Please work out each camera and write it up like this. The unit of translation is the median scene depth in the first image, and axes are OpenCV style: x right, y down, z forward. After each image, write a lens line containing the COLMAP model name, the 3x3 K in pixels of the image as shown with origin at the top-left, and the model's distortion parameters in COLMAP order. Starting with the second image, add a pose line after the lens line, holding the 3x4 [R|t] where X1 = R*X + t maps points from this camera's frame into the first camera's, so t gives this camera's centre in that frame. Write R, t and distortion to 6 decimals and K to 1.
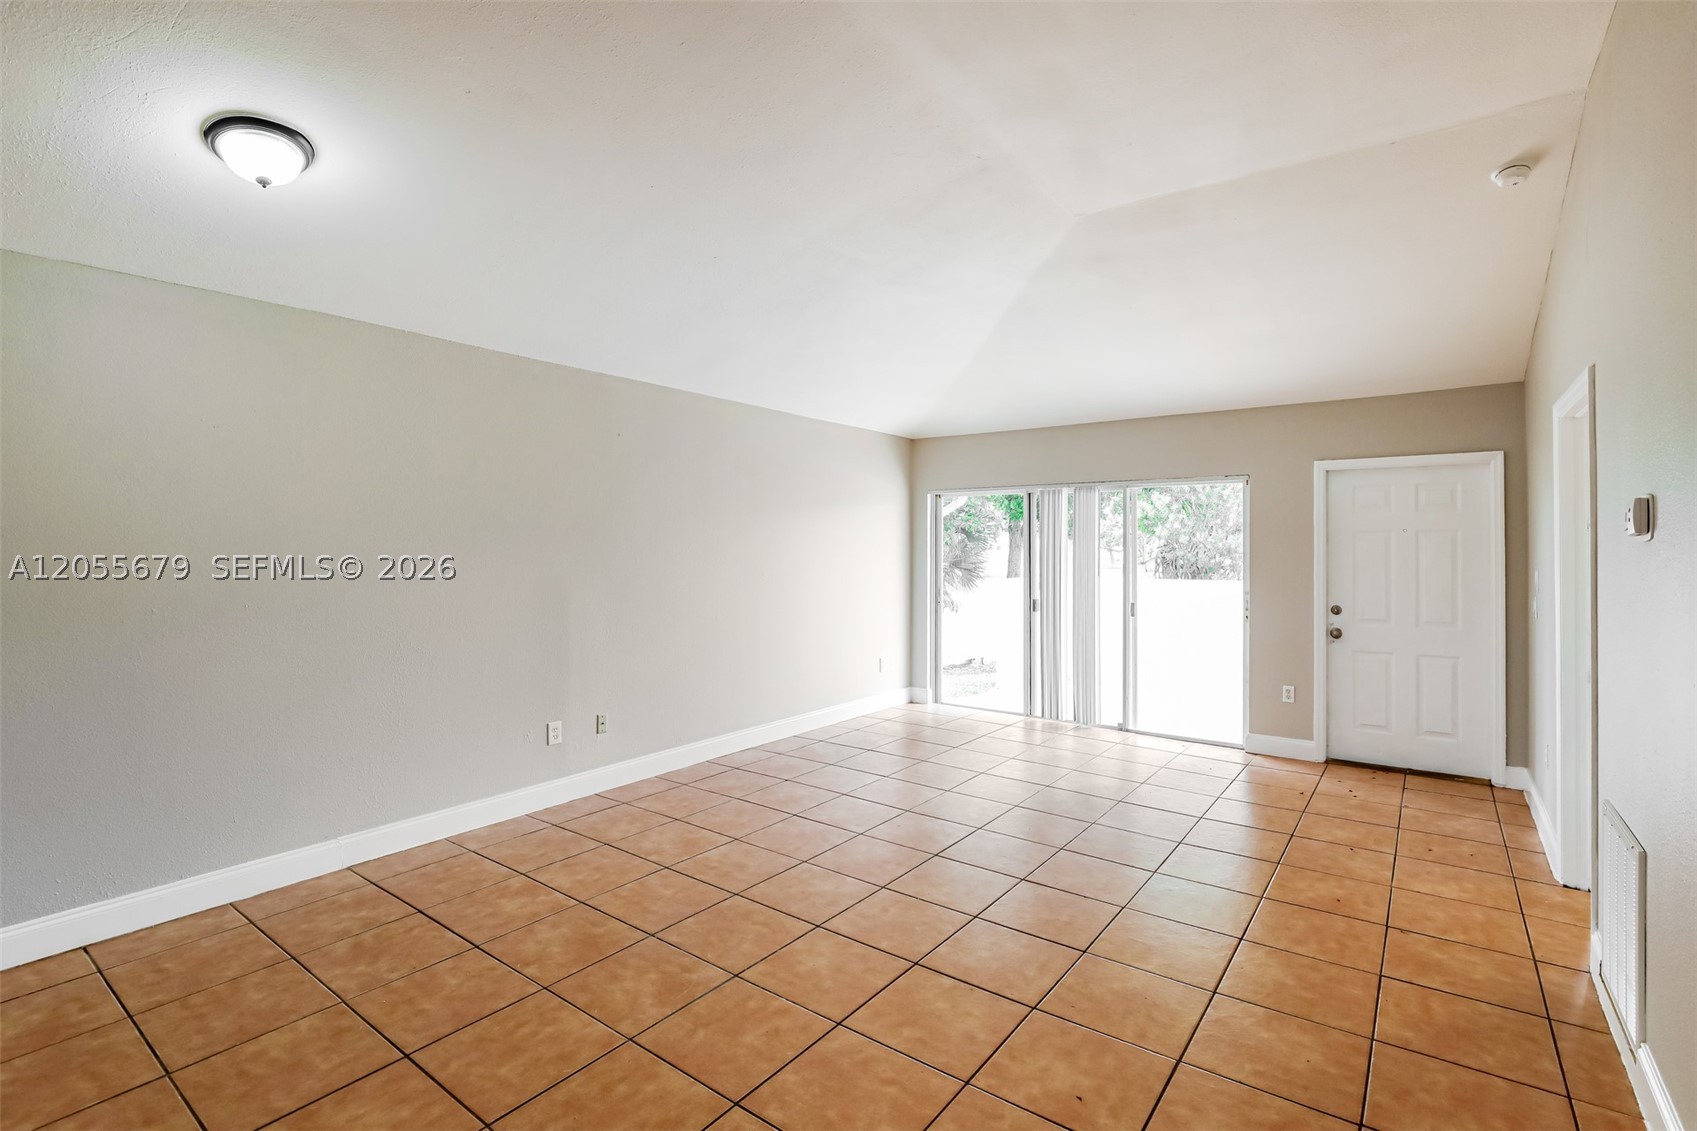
lens RADIAL K [[786.1, 0, 845.7], [0, 786.1, 544.1], [0, 0, 1]] dist [-0.016703, 0.000068]
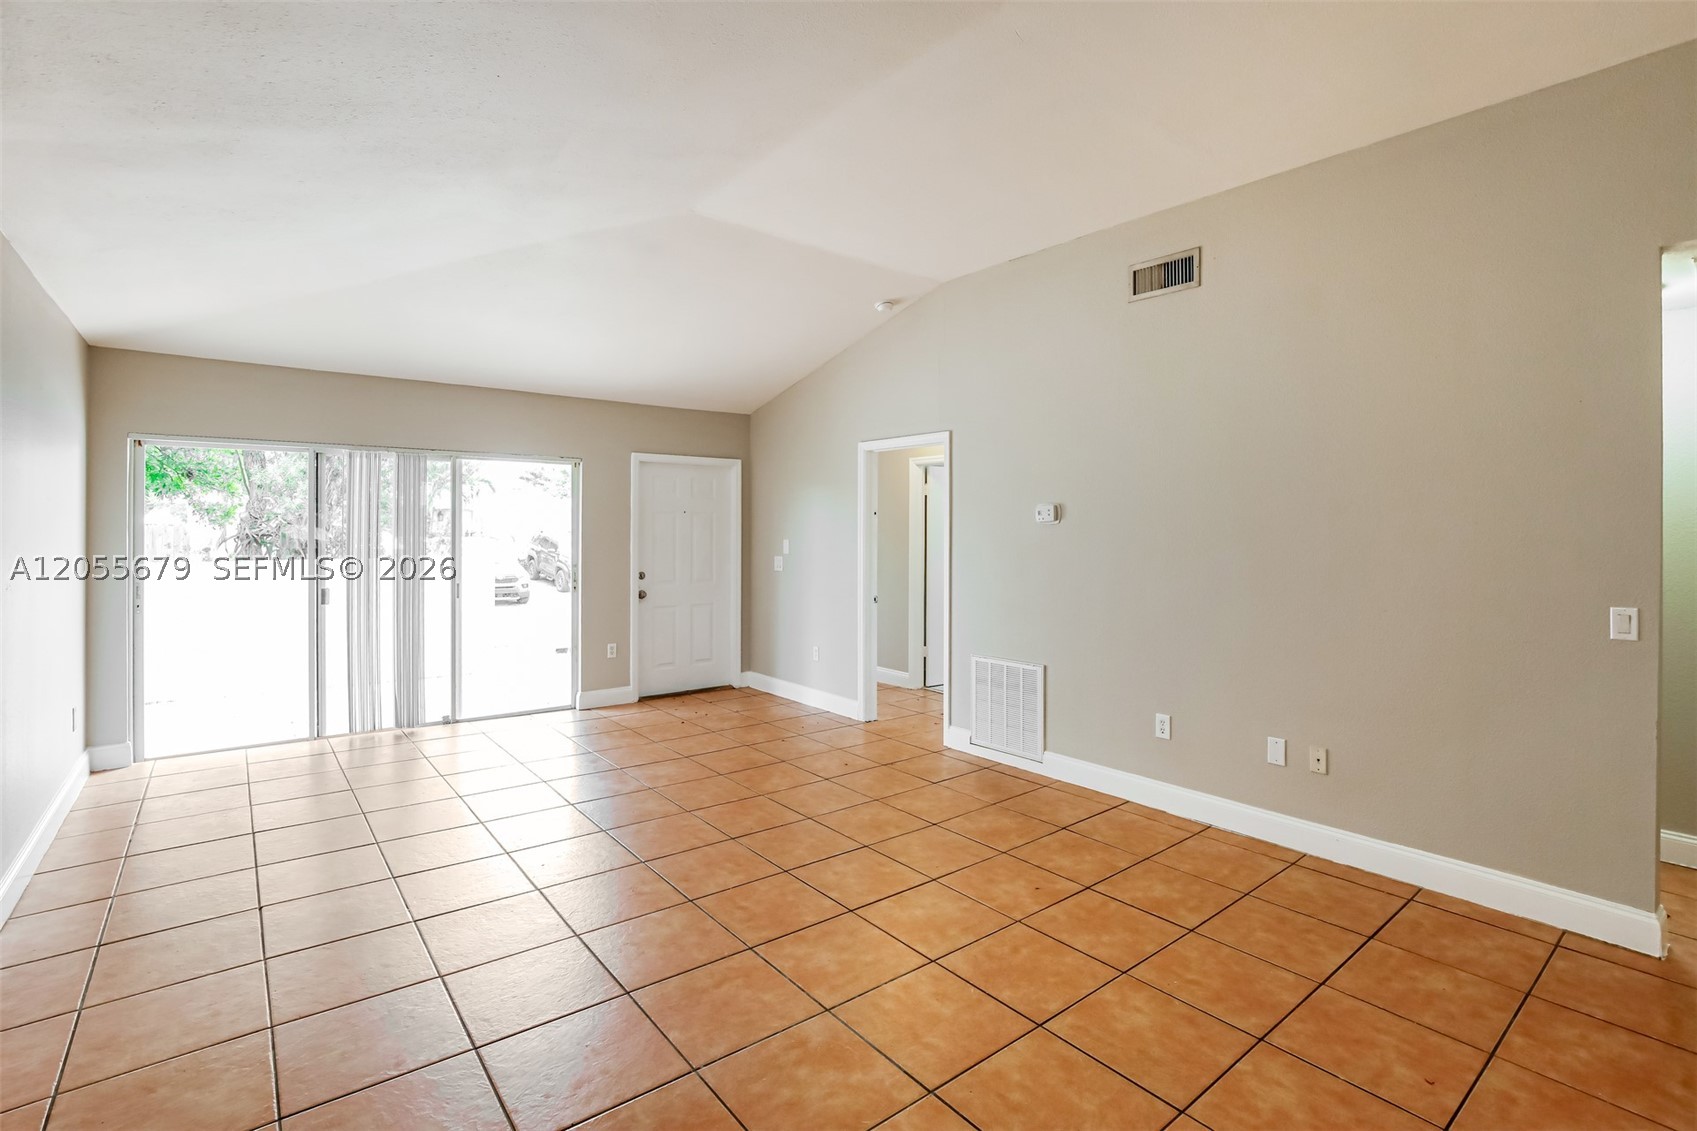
lens RADIAL K [[785.7, 0, 850.9], [0, 785.7, 528.4], [0, 0, 1]] dist [-0.018211, 0.000157]
pose [[0.249584, -0.001789, 0.968351, -0.551906], [-0.010313, 0.999937, 0.004506, 0.001100], [-0.968298, -0.011112, 0.249550, 0.424106]]
